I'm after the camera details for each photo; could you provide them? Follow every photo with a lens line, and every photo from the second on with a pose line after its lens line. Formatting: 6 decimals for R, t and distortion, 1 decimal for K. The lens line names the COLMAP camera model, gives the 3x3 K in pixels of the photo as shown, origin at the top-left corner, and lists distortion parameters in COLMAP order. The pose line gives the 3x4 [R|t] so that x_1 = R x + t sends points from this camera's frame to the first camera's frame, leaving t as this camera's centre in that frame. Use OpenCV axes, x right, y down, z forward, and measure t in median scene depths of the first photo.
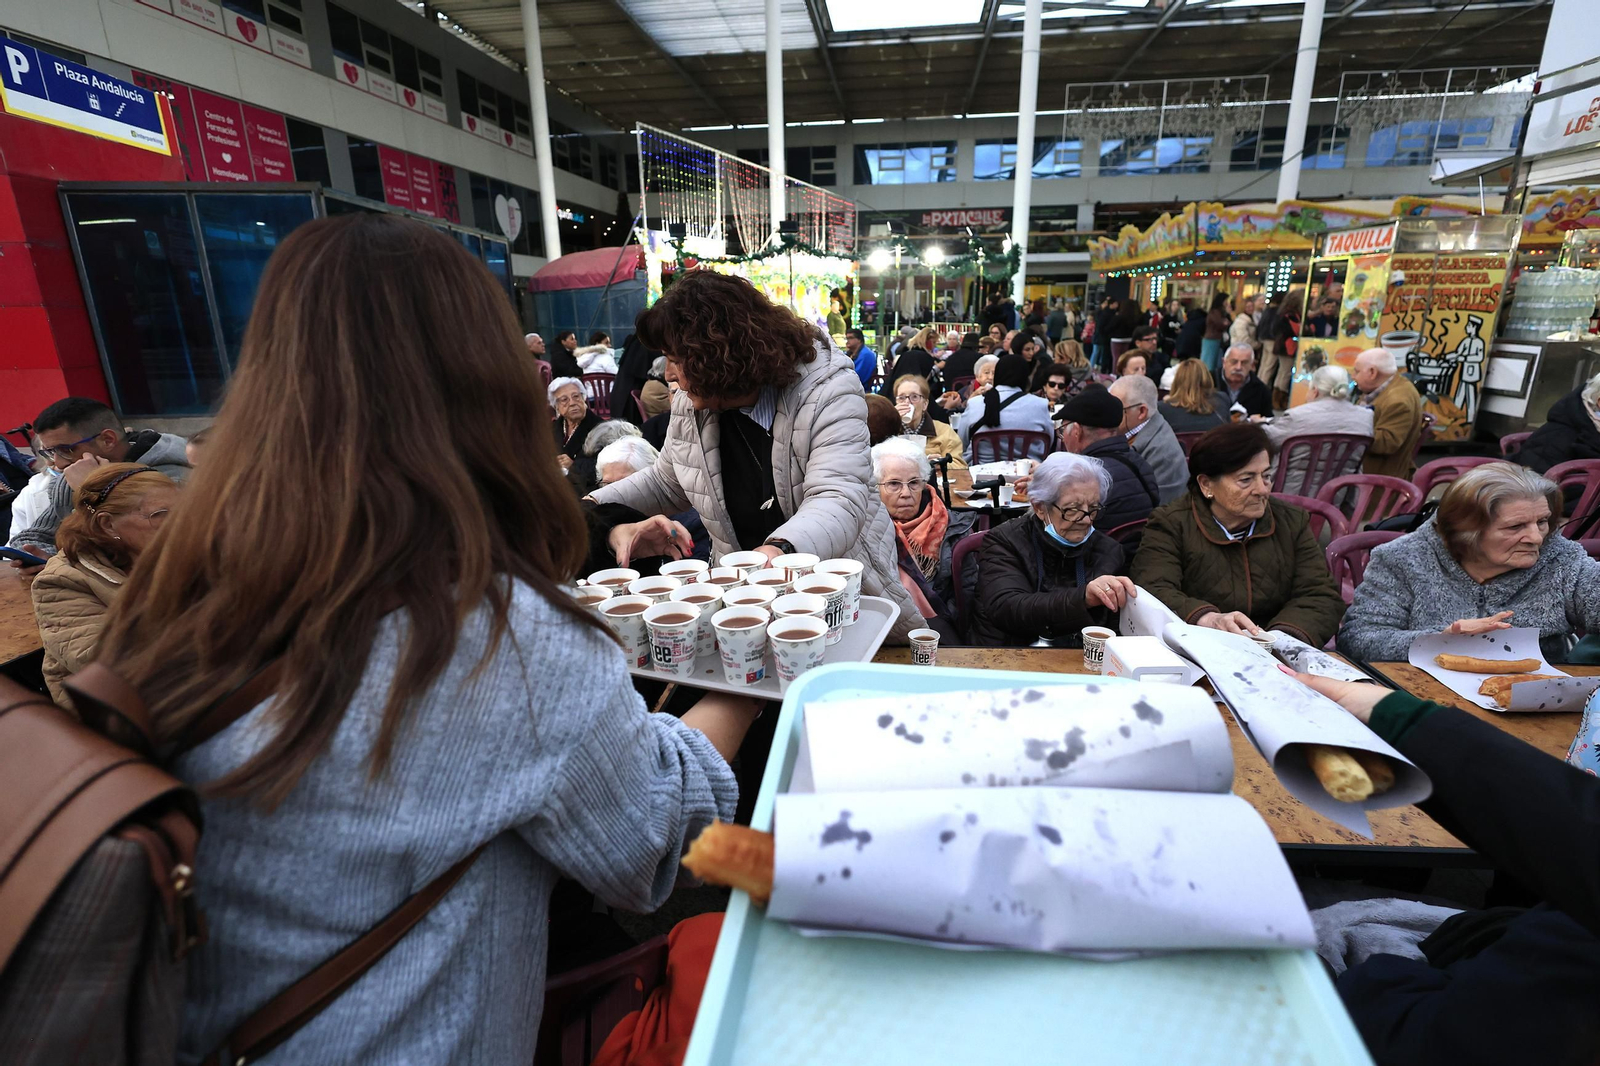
lens RADIAL K [[750.6, 0, 800.0], [0, 750.6, 533.0], [0, 0, 1]] dist [0.000989, 0.001034]
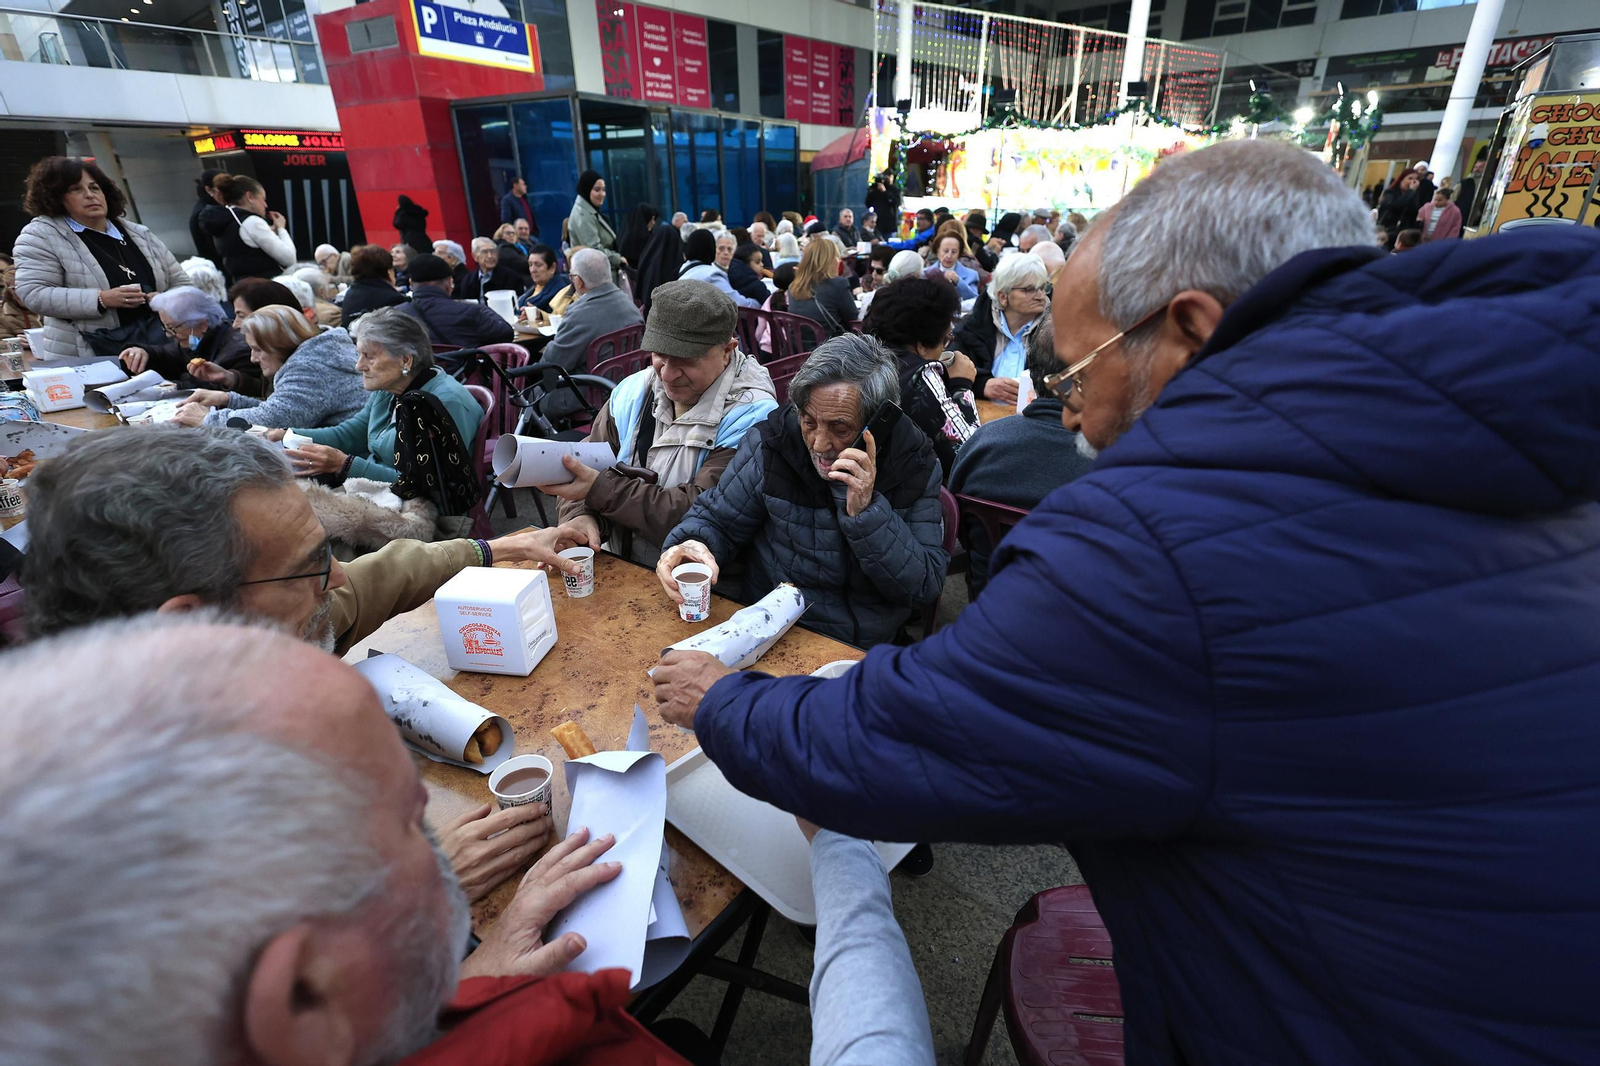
lens RADIAL K [[750.6, 0, 800.0], [0, 750.6, 533.0], [0, 0, 1]] dist [0.000989, 0.001034]
pose [[0.835823, 0.226414, -0.500136, 0.352550], [-0.155063, 0.971265, 0.180555, -0.005545], [0.526645, -0.073359, 0.846914, 0.025709]]
